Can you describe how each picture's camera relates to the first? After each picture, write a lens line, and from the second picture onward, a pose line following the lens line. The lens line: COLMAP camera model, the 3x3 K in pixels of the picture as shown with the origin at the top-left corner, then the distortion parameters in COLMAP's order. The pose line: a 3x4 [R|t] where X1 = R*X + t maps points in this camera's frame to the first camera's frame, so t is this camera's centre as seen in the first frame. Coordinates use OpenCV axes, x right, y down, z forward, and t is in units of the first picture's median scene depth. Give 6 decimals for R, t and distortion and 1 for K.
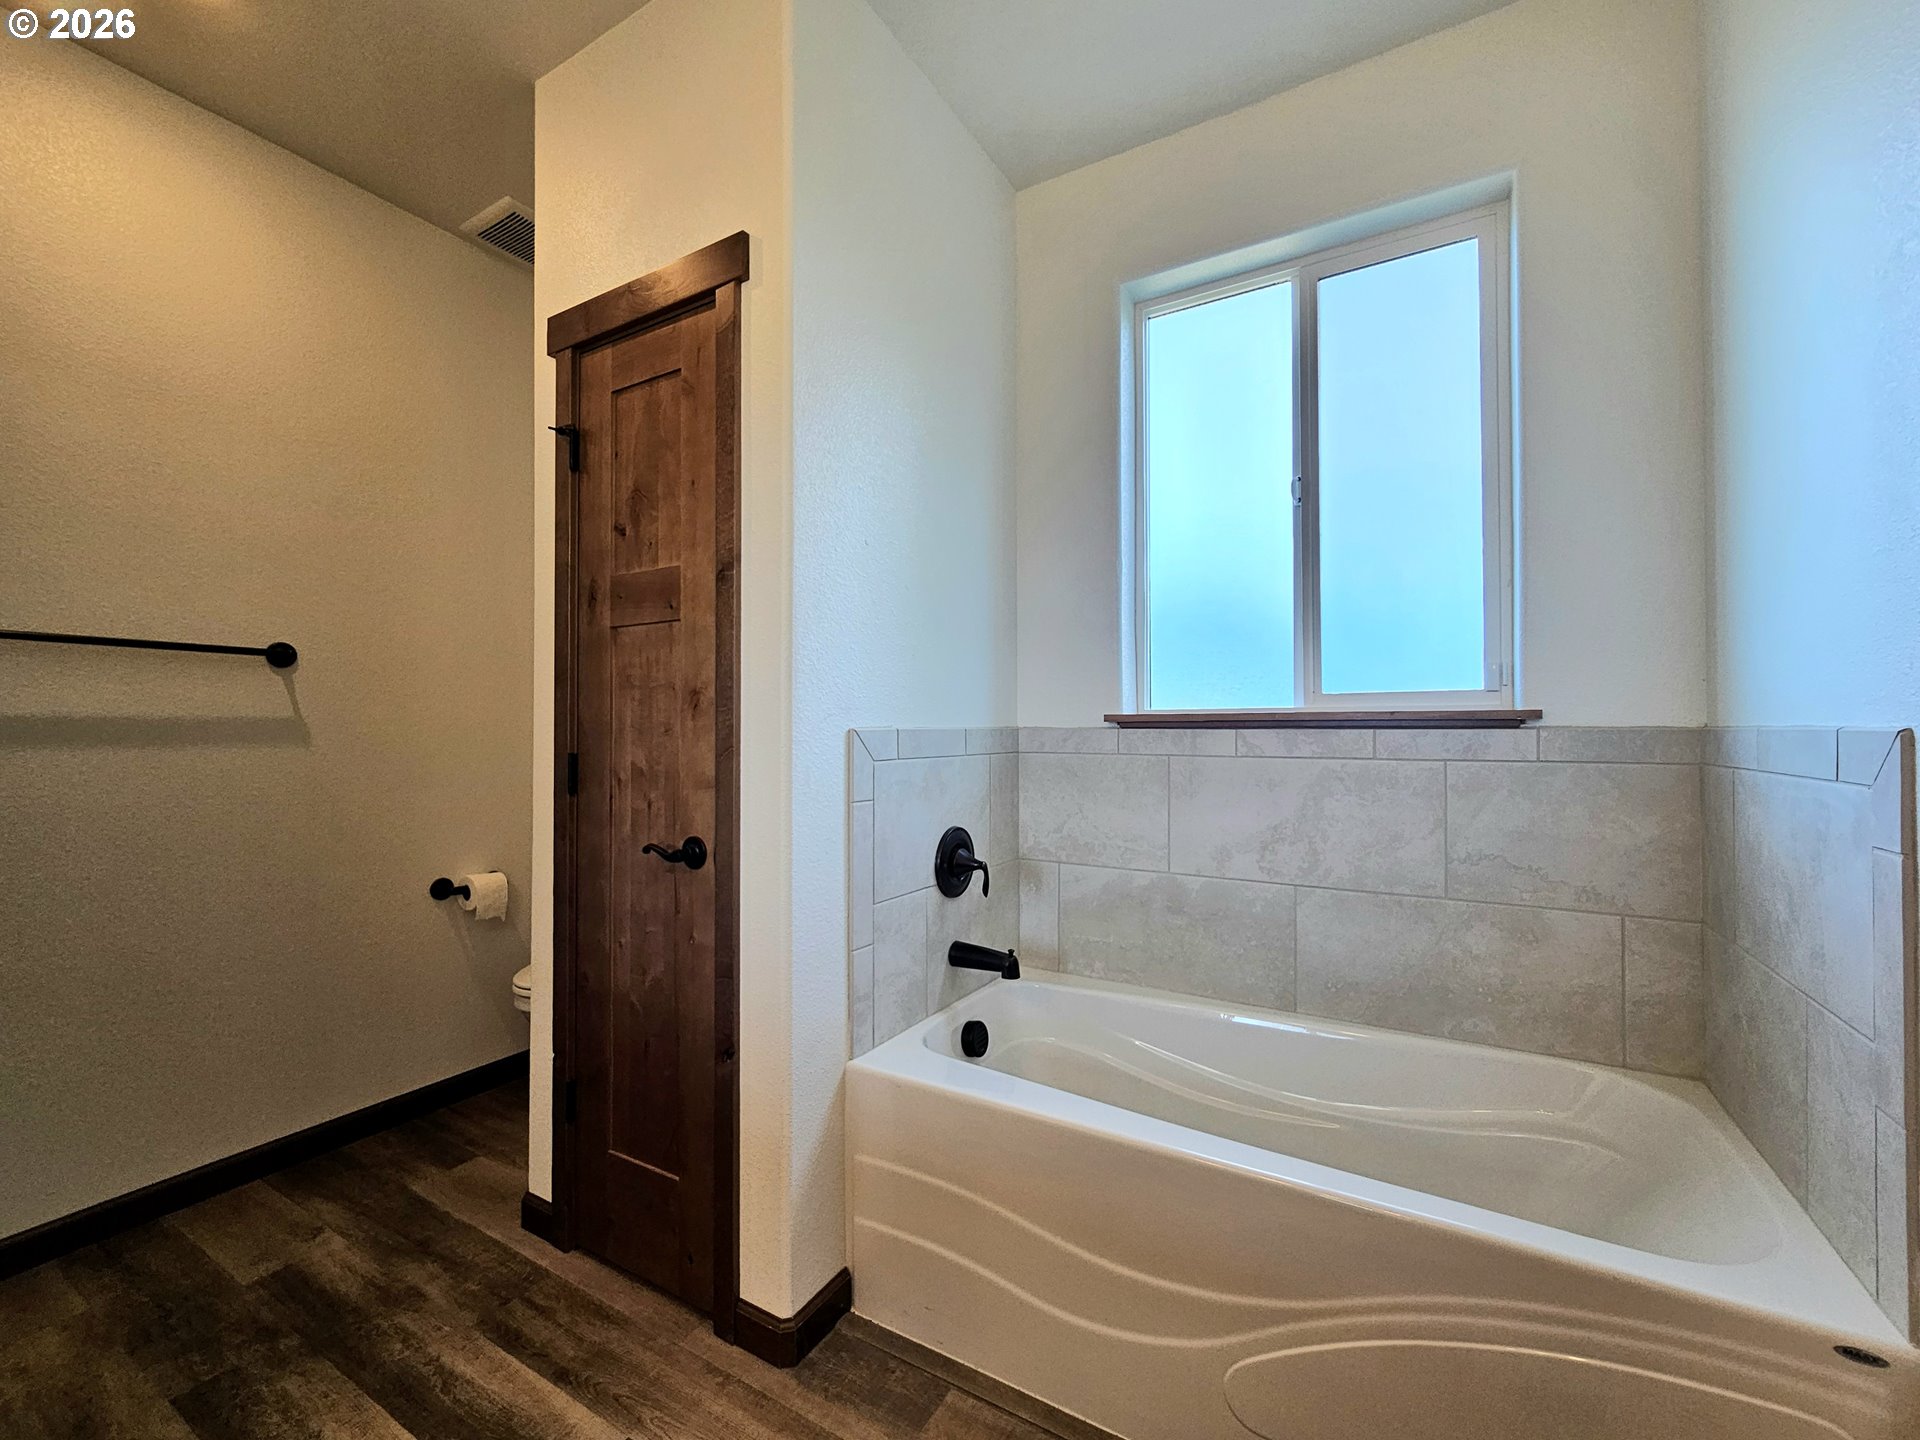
lens RADIAL K [[804.3, 0, 958.8], [0, 804.3, 711.9], [0, 0, 1]] dist [-0.000689, 0.000270]
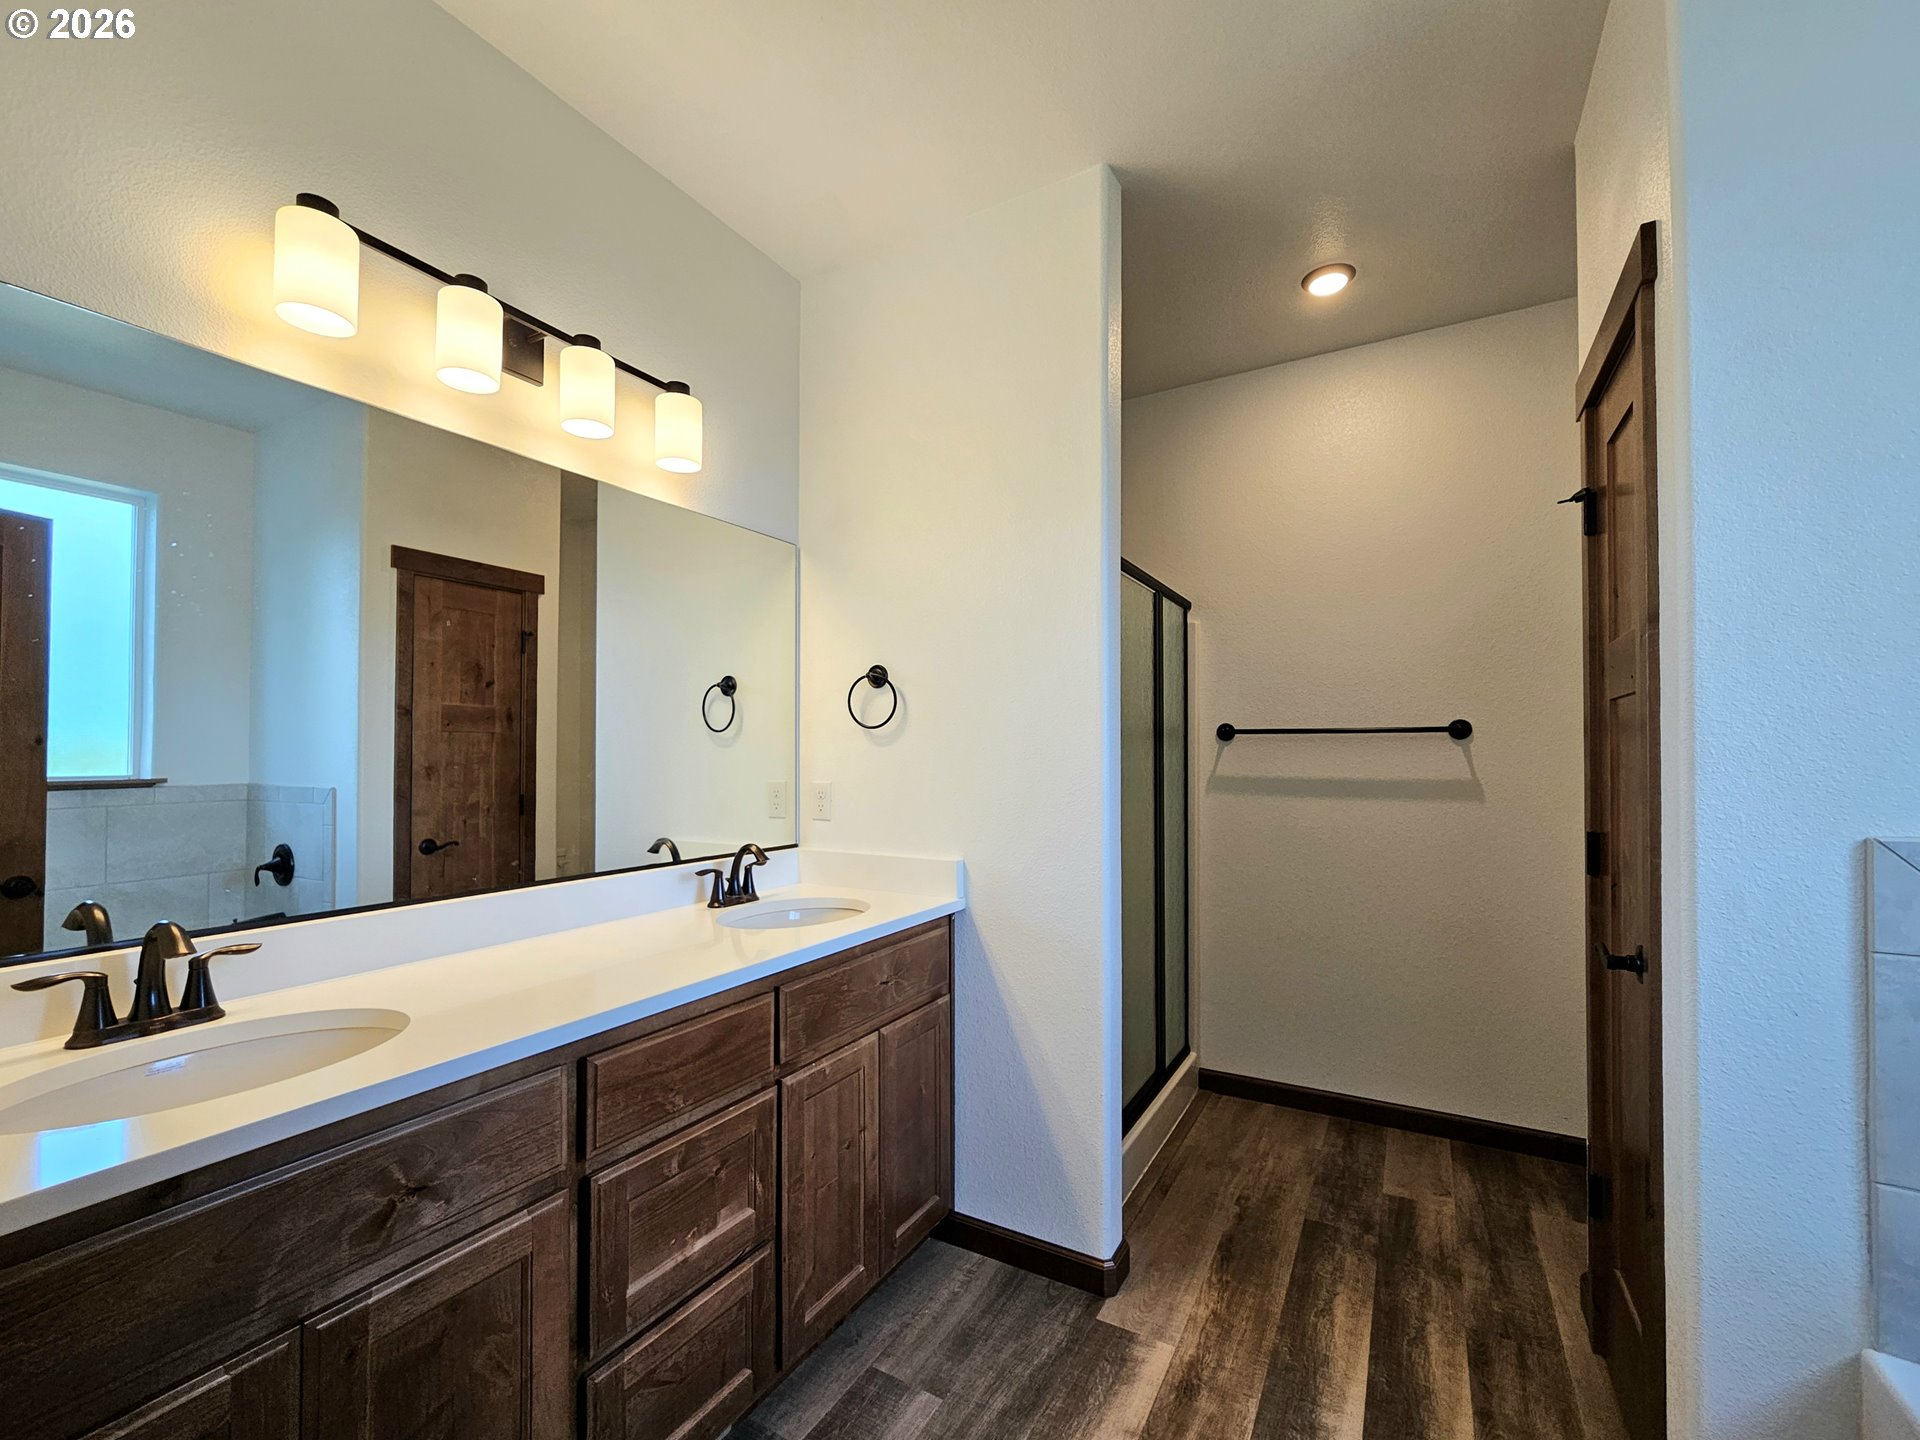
lens RADIAL K [[804.3, 0, 958.8], [0, 804.3, 711.9], [0, 0, 1]] dist [-0.000689, 0.000270]
pose [[-0.001397, -0.053544, -0.998564, 0.556712], [0.028653, 0.998153, -0.053562, -0.070578], [0.999588, -0.028686, 0.000140, 0.279116]]
